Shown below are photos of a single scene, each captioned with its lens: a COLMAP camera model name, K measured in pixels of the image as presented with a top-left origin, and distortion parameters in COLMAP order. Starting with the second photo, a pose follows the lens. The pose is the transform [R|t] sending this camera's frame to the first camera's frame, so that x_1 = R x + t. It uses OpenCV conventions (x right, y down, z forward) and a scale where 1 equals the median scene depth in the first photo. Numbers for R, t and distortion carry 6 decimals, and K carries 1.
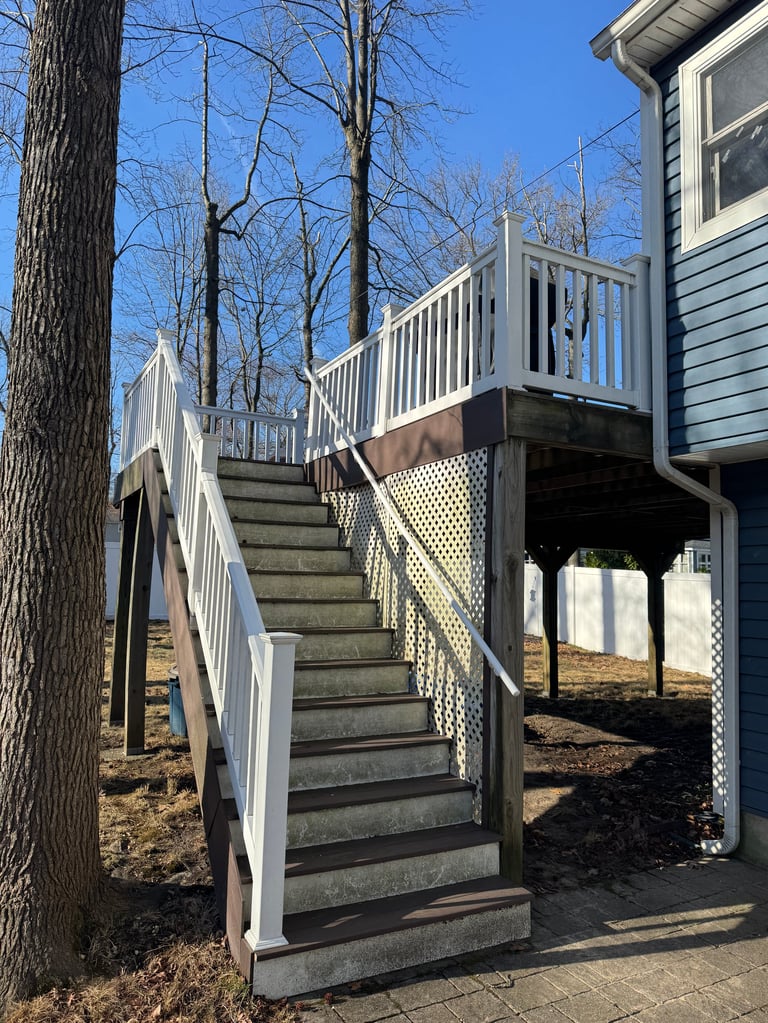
lens RADIAL K [[727.0, 0, 376.2], [0, 727.0, 507.9], [0, 0, 1]] dist [0.005938, -0.011773]
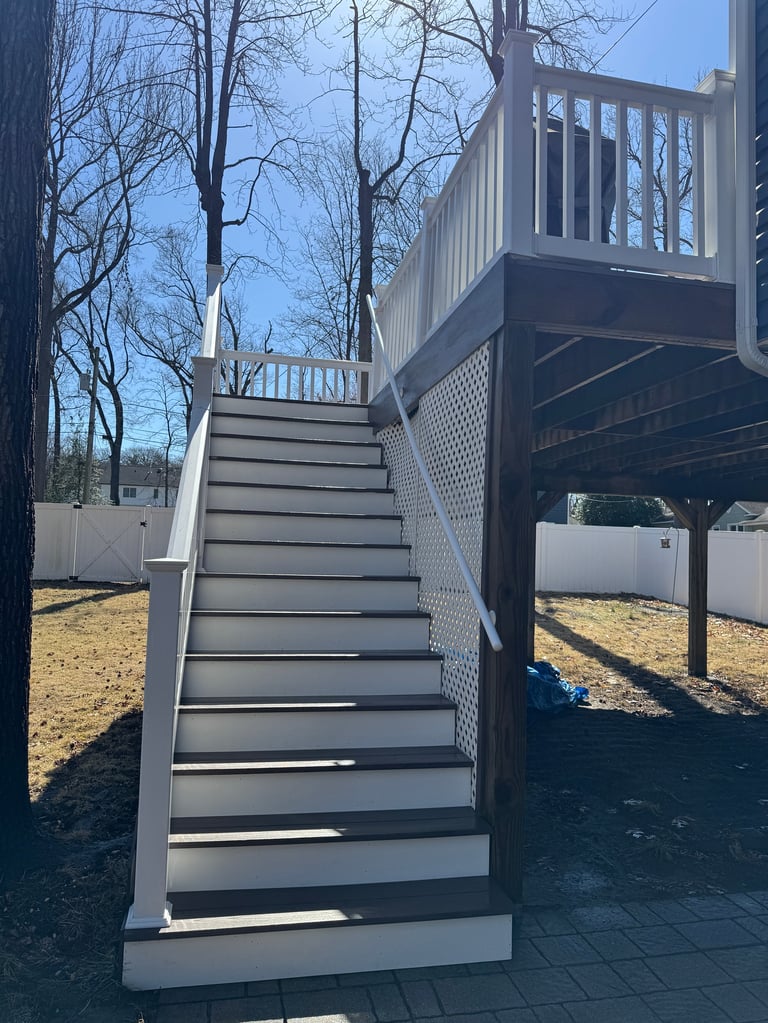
lens RADIAL K [[727.0, 0, 390.4], [0, 727.0, 513.2], [0, 0, 1]] dist [0.005938, -0.011773]
pose [[0.966108, -0.018364, -0.257484, 0.229799], [0.026694, 0.999226, 0.028891, 0.072058], [0.256755, -0.034785, 0.965850, 0.192003]]
